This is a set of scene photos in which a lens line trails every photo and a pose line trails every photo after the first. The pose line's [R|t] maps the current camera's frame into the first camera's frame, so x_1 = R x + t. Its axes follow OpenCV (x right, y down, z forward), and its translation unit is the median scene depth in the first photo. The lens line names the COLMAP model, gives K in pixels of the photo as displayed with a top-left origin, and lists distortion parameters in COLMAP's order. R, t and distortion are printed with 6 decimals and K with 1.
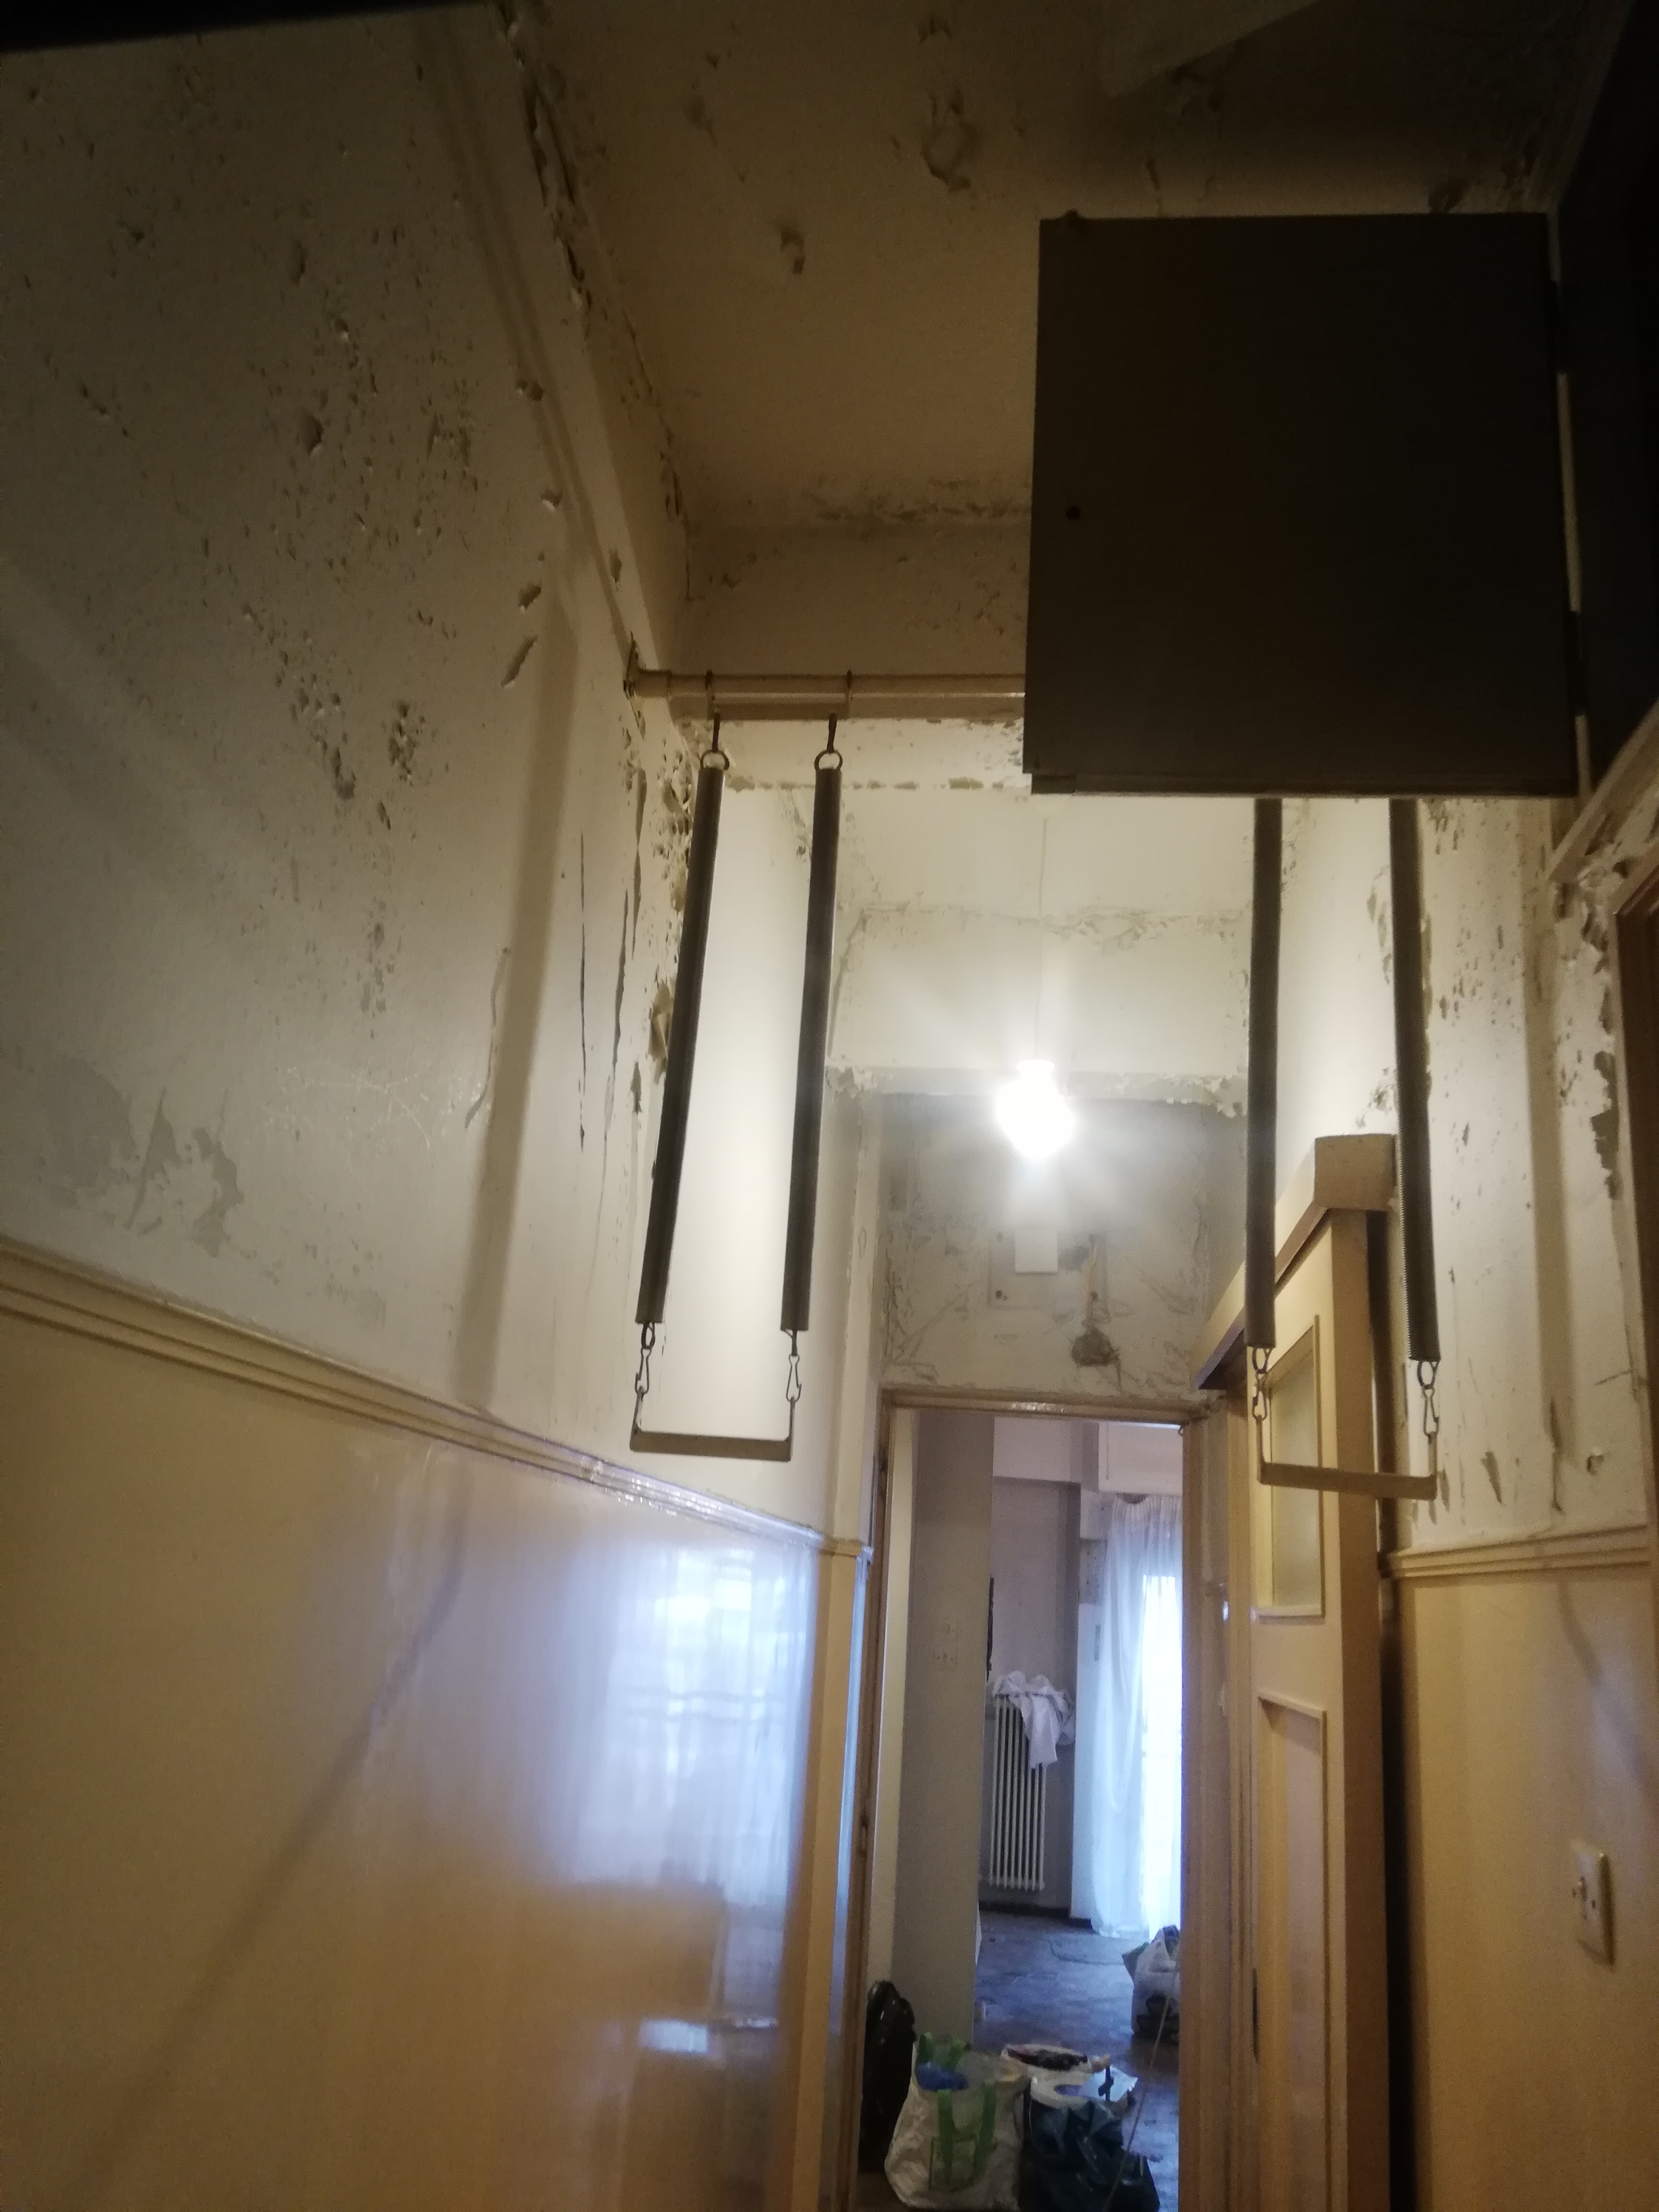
lens RADIAL K [[1731.2, 0, 829.5], [0, 1731.2, 1106.0], [0, 0, 1]] dist [0.002515, 0.001120]
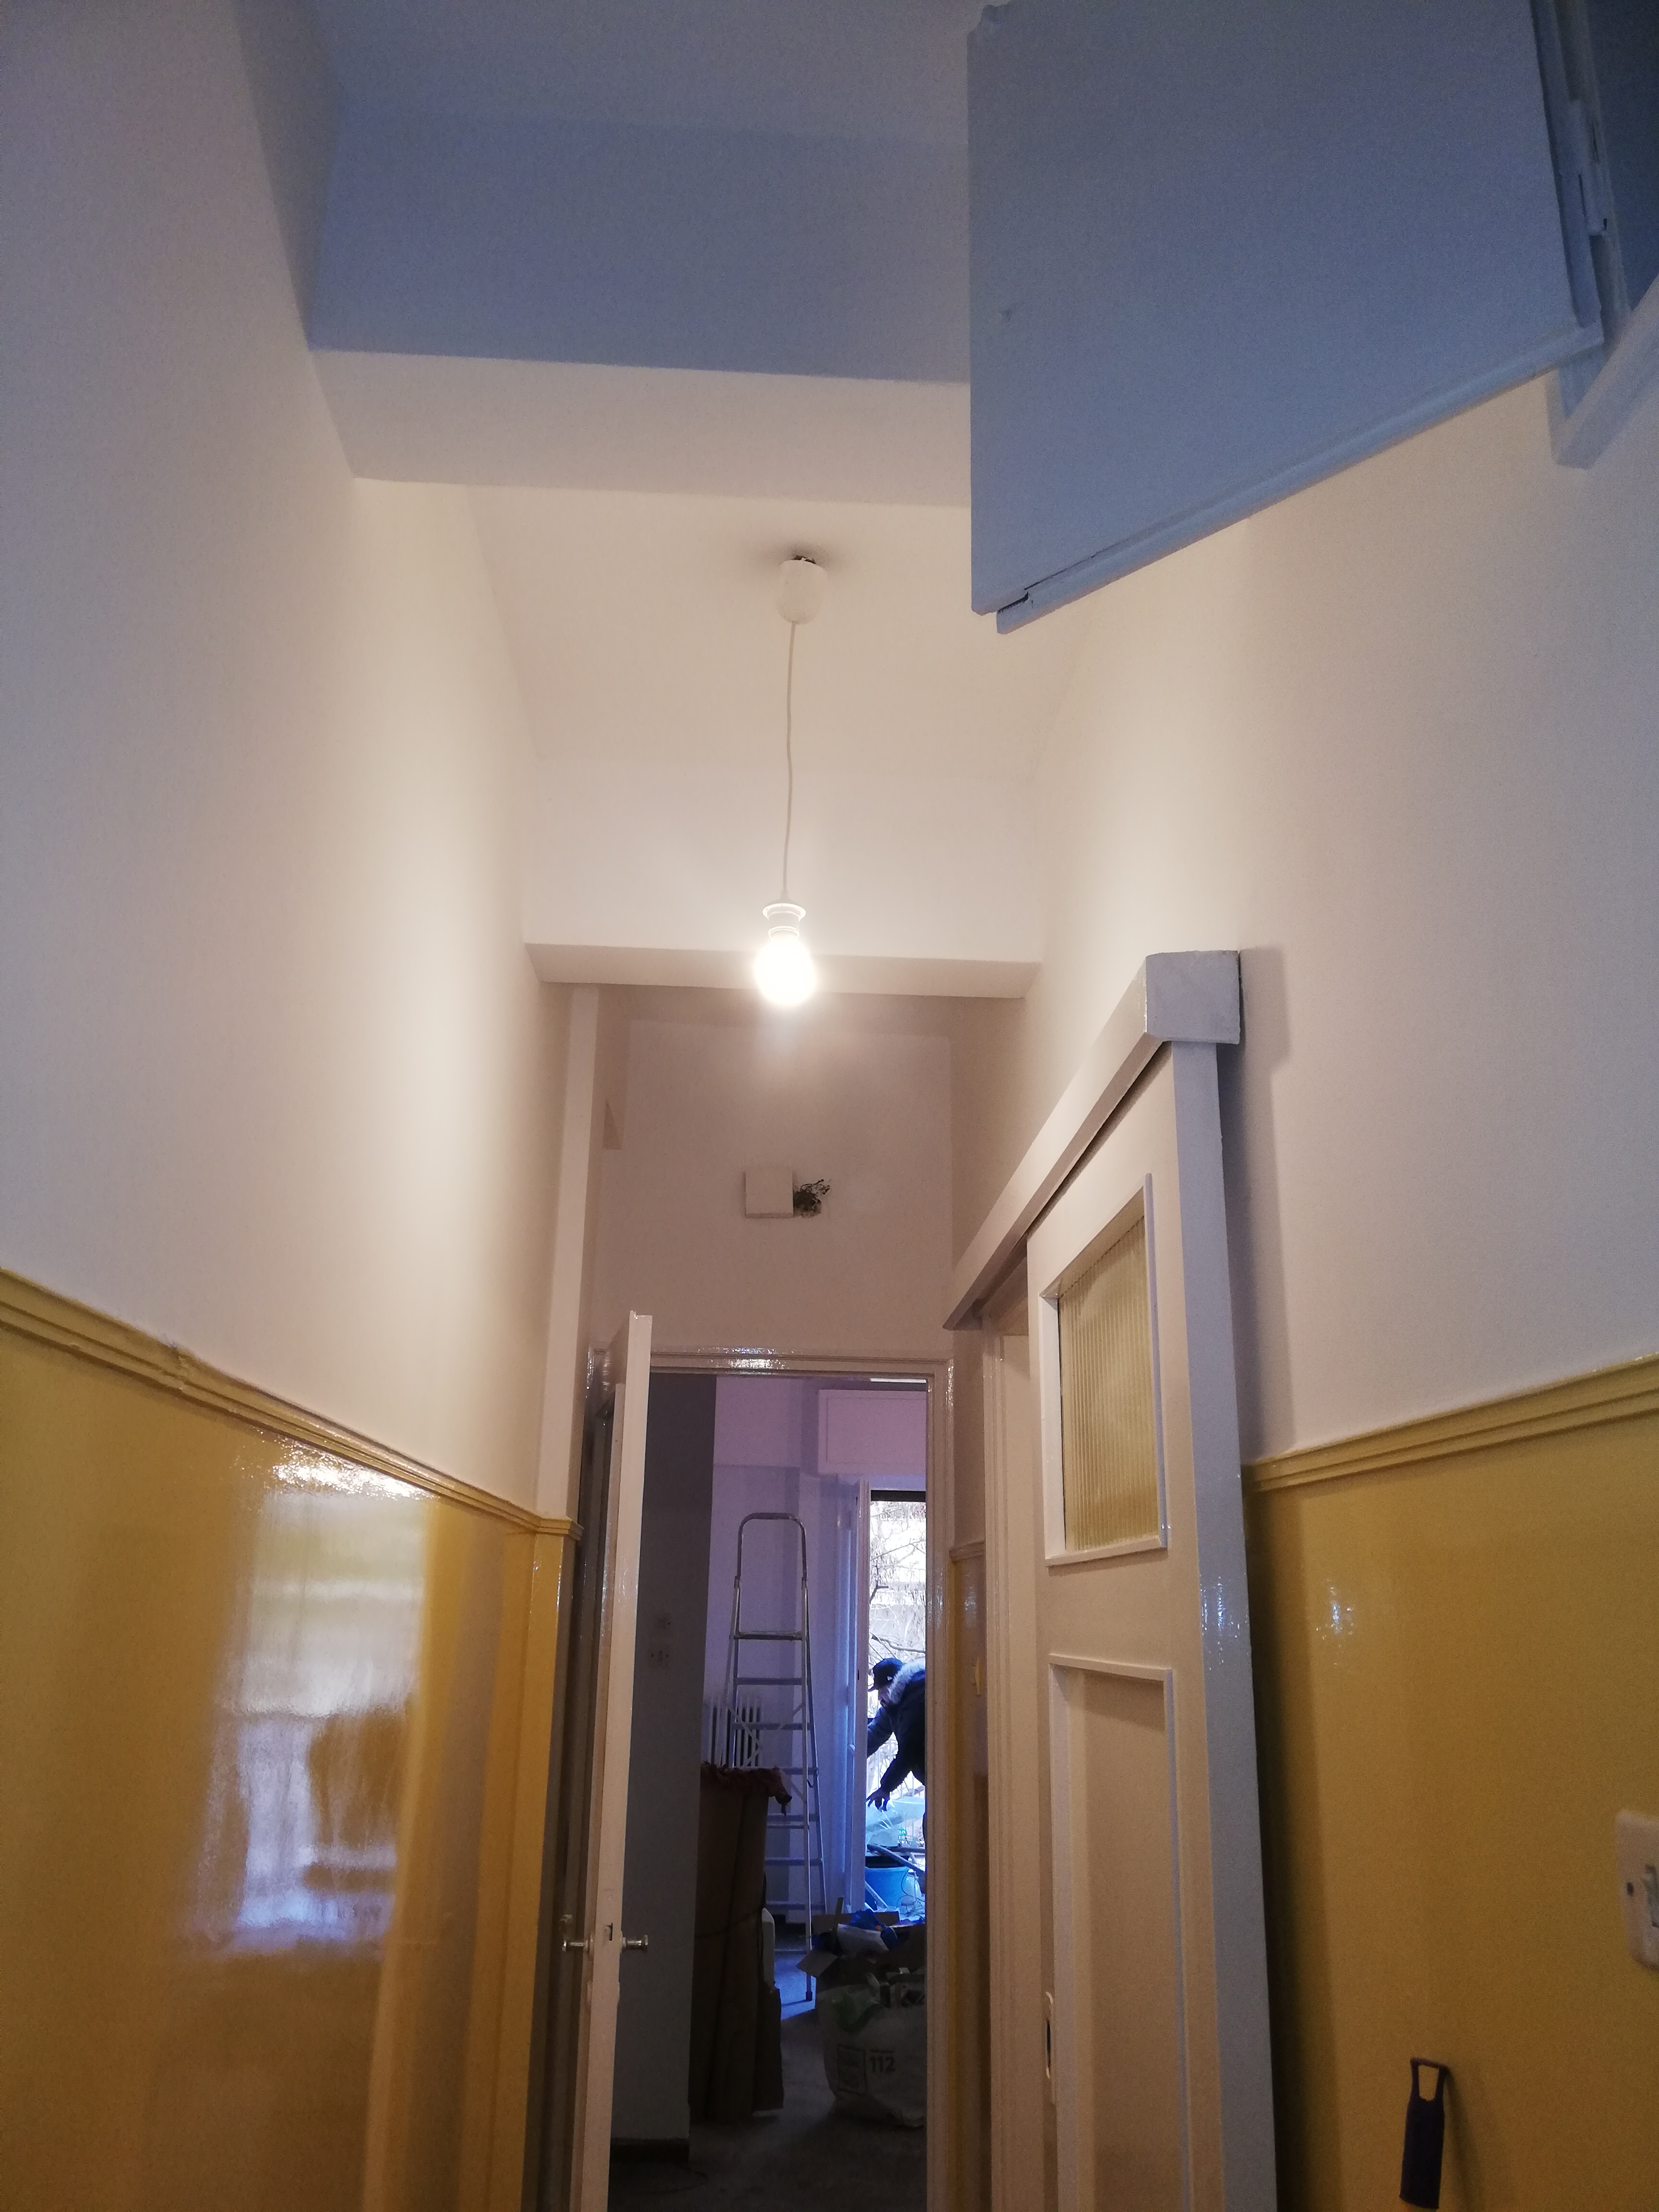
lens RADIAL K [[1731.2, 0, 829.5], [0, 1731.2, 1106.0], [0, 0, 1]] dist [0.002515, 0.001120]
pose [[0.986721, 0.016312, 0.161601, 0.009128], [-0.016499, 0.999864, -0.000185, 0.091889], [-0.161582, -0.002483, 0.986856, 0.239426]]
